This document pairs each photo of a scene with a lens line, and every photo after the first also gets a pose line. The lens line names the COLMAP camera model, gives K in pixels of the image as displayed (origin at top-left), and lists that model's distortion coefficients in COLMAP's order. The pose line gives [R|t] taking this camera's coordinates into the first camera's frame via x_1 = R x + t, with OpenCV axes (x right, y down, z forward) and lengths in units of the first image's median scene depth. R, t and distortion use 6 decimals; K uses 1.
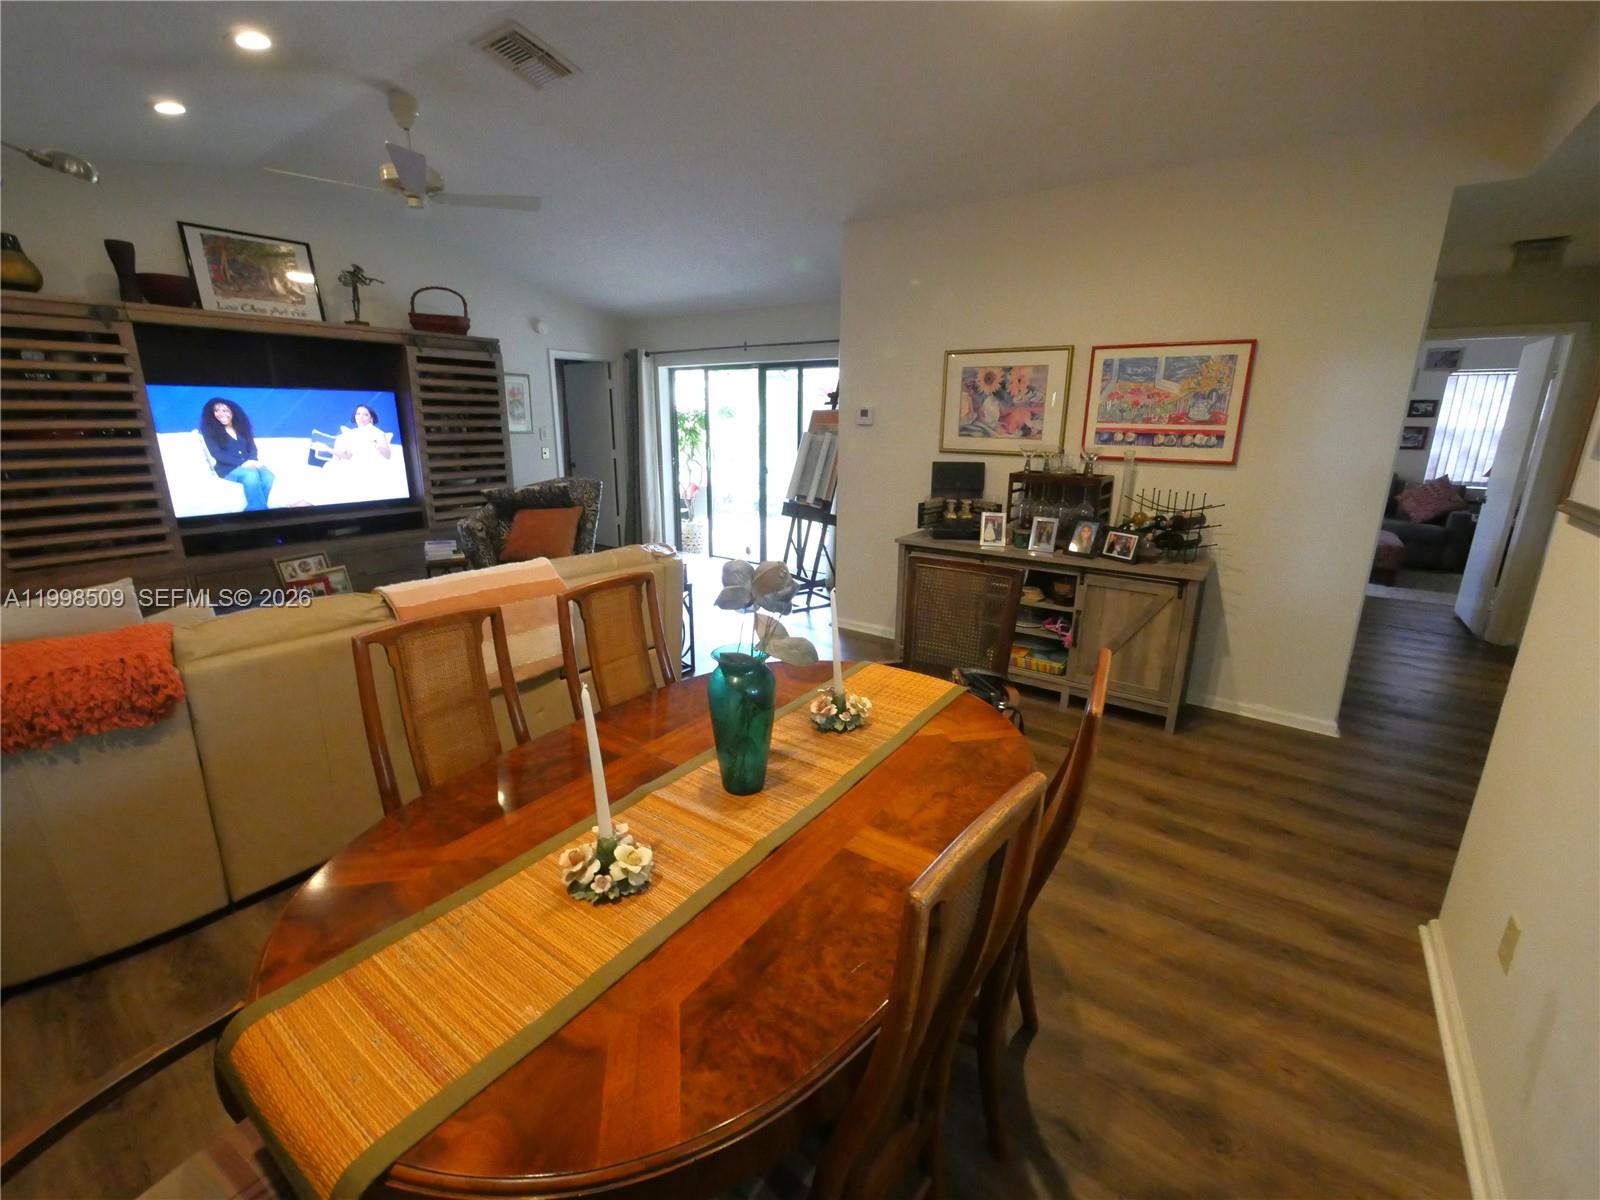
lens RADIAL K [[679.9, 0, 797.3], [0, 679.9, 600.8], [0, 0, 1]] dist [-0.002531, 0.000289]
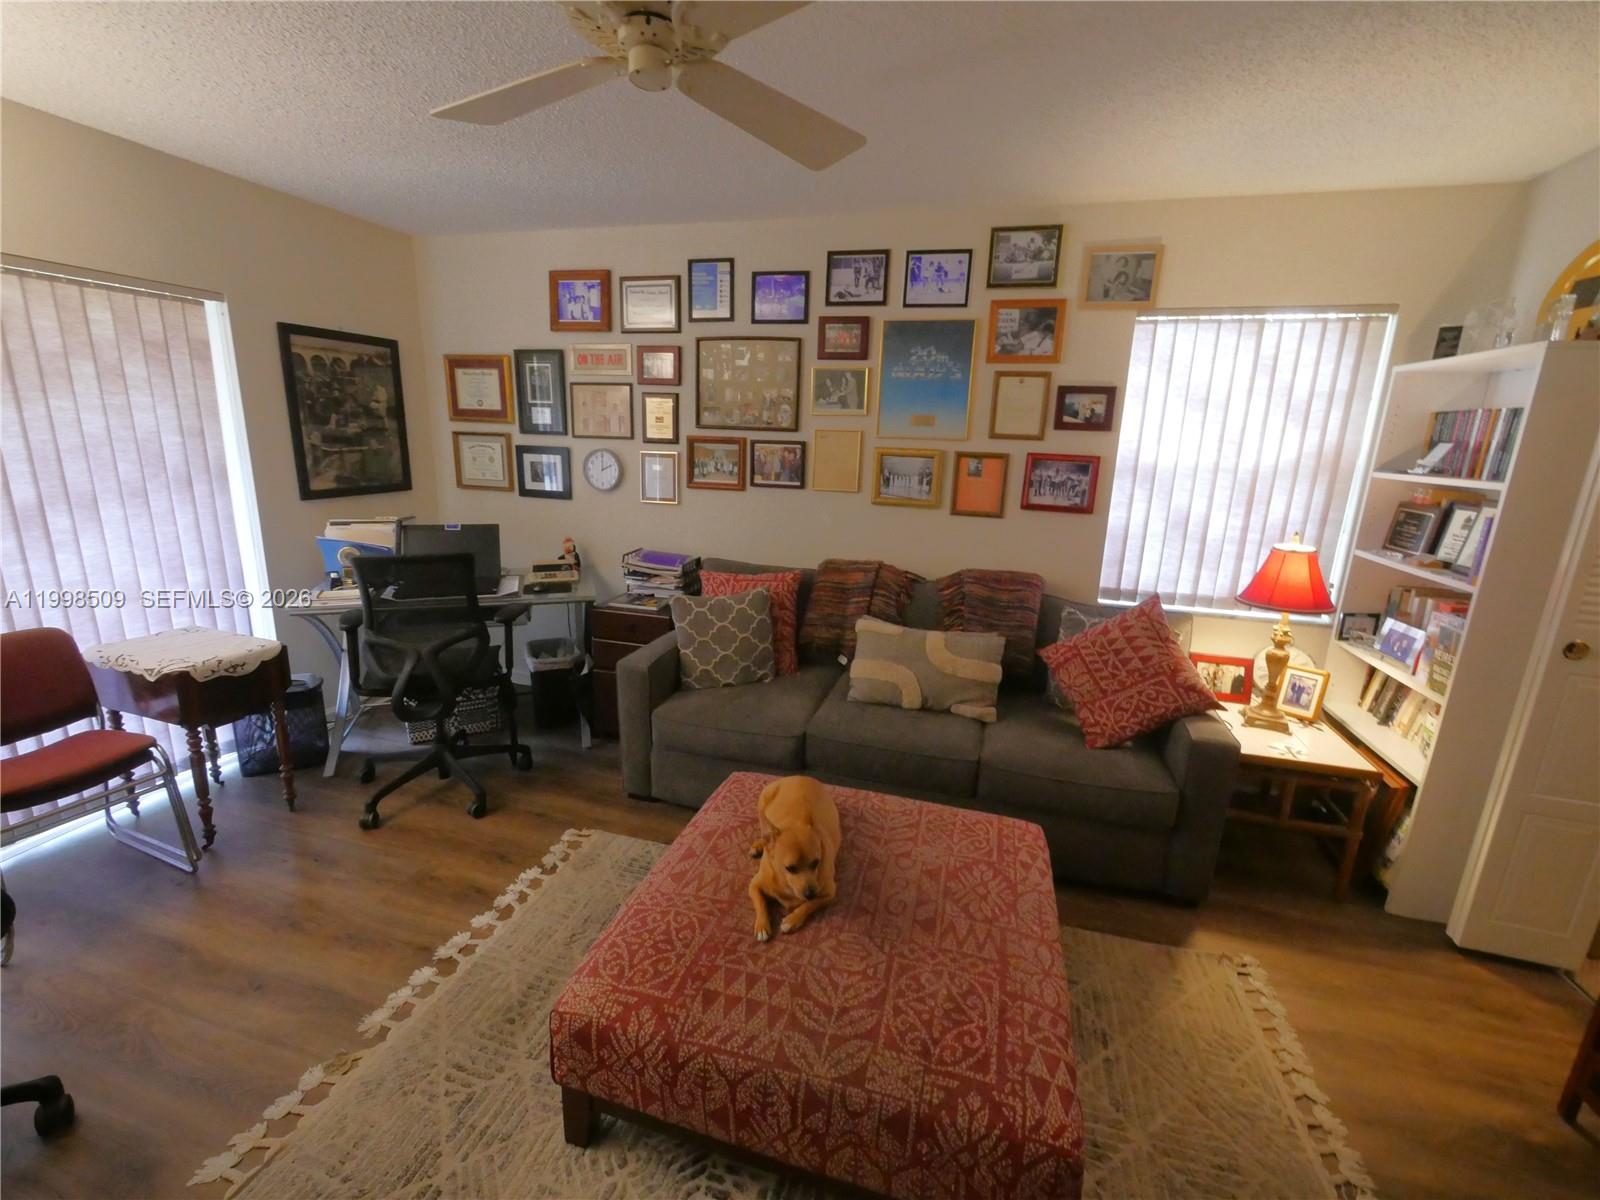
lens RADIAL K [[679.9, 0, 801.0], [0, 679.9, 599.1], [0, 0, 1]] dist [-0.002531, 0.000289]
pose [[0.940215, -0.060545, 0.335157, 0.507518], [0.069281, 0.997497, -0.014161, -0.145539], [-0.333461, 0.036534, 0.942056, 0.555155]]
